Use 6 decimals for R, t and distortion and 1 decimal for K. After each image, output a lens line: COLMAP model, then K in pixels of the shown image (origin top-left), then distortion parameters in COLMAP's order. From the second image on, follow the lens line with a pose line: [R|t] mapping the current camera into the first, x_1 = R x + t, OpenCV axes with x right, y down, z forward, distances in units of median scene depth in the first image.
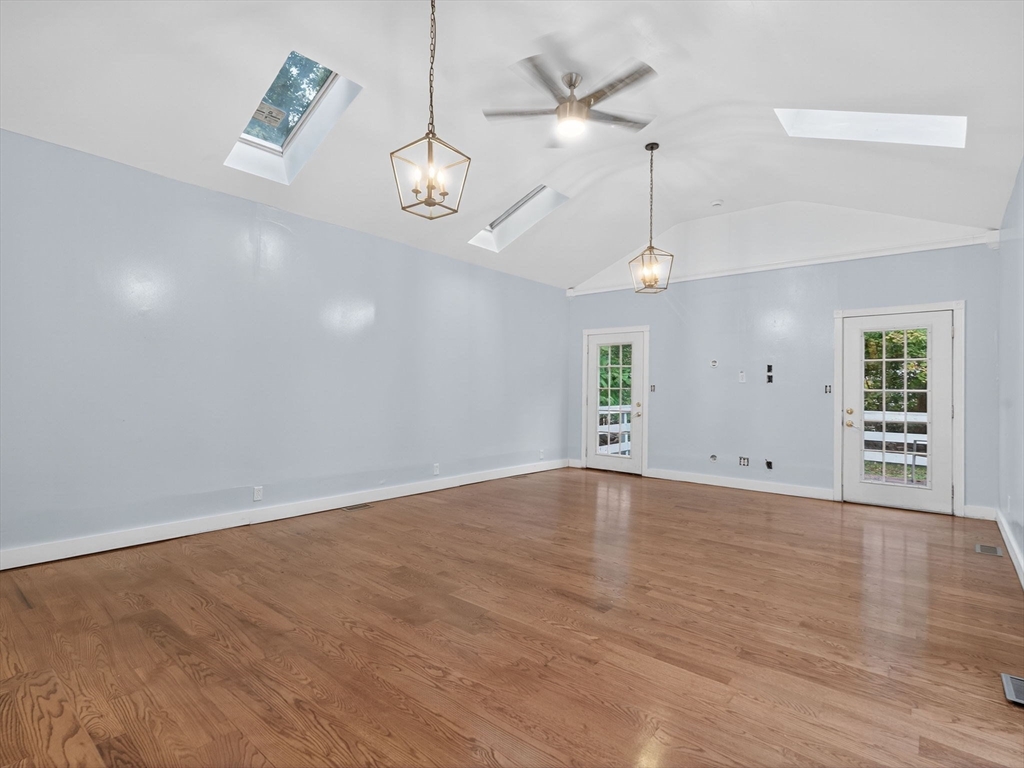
lens RADIAL K [[510.5, 0, 560.7], [0, 510.5, 384.5], [0, 0, 1]] dist [0.000460, 0.000404]
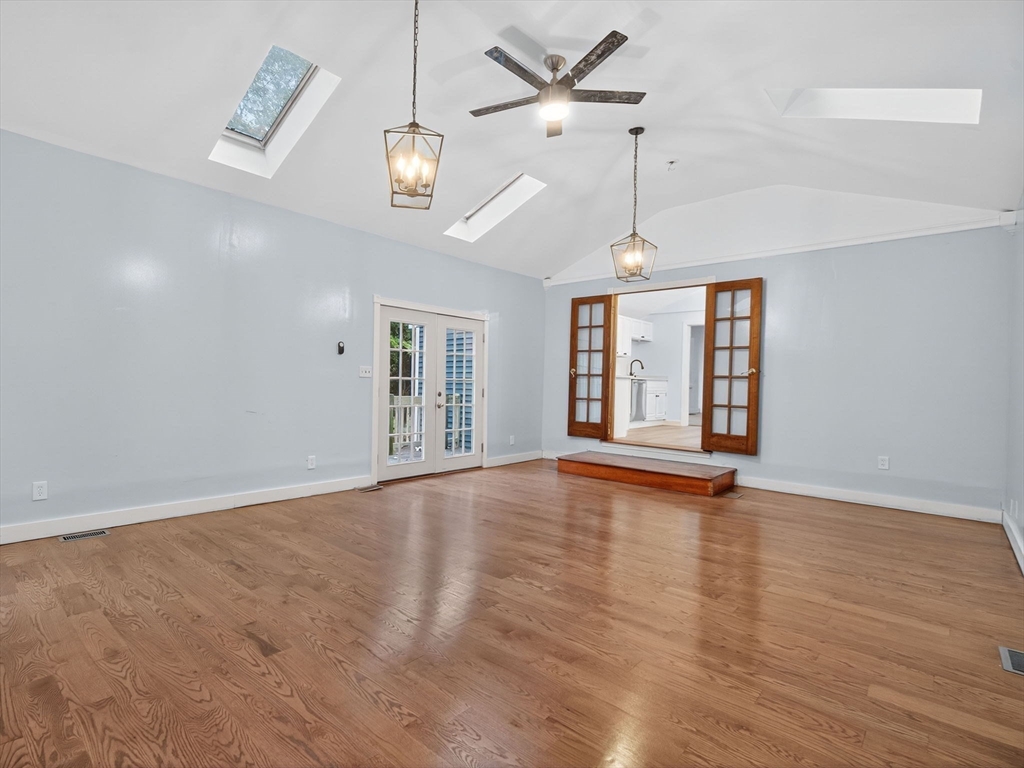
lens RADIAL K [[499.6, 0, 511.9], [0, 499.6, 398.9], [0, 0, 1]] dist [-0.001602, -0.000148]
pose [[-0.998296, -0.040457, 0.042058, 0.039135], [-0.039748, 0.999055, 0.017565, 0.026489], [-0.042729, 0.015863, -0.998961, 1.794410]]
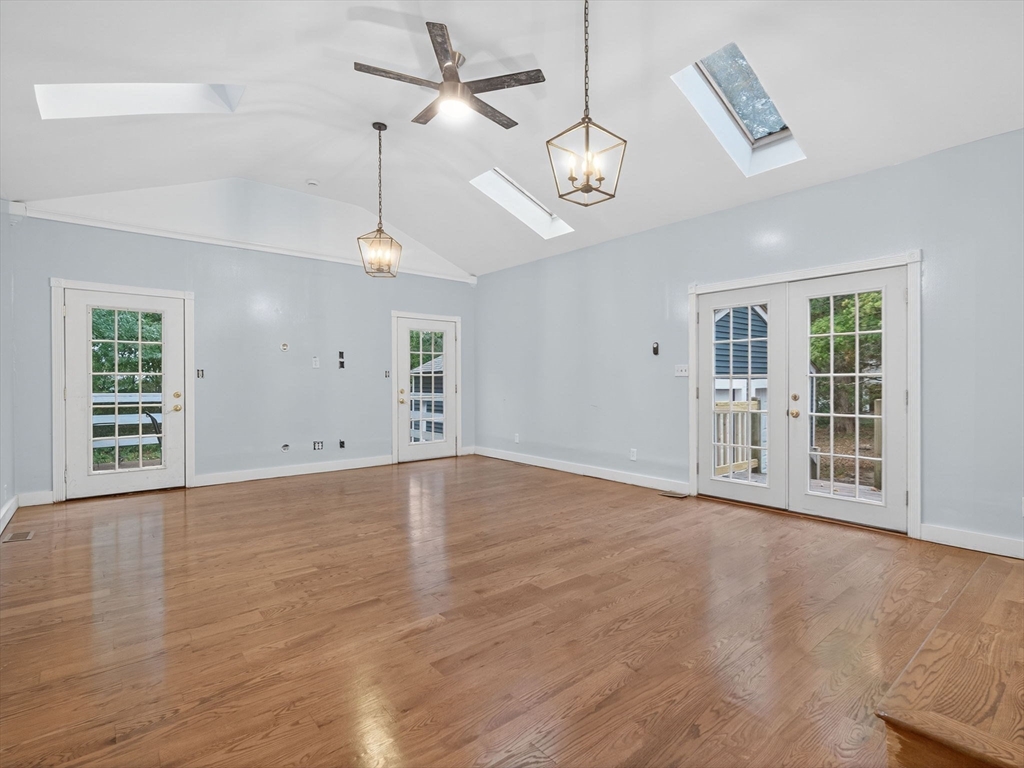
lens RADIAL K [[515.4, 0, 512.0], [0, 515.4, 384.0], [0, 0, 1]] dist [-0.000064, 0.000358]
pose [[0.203506, -0.022013, 0.978826, -0.861223], [-0.010470, 0.999641, 0.024658, -0.001051], [-0.979018, -0.015266, 0.203203, 0.630892]]
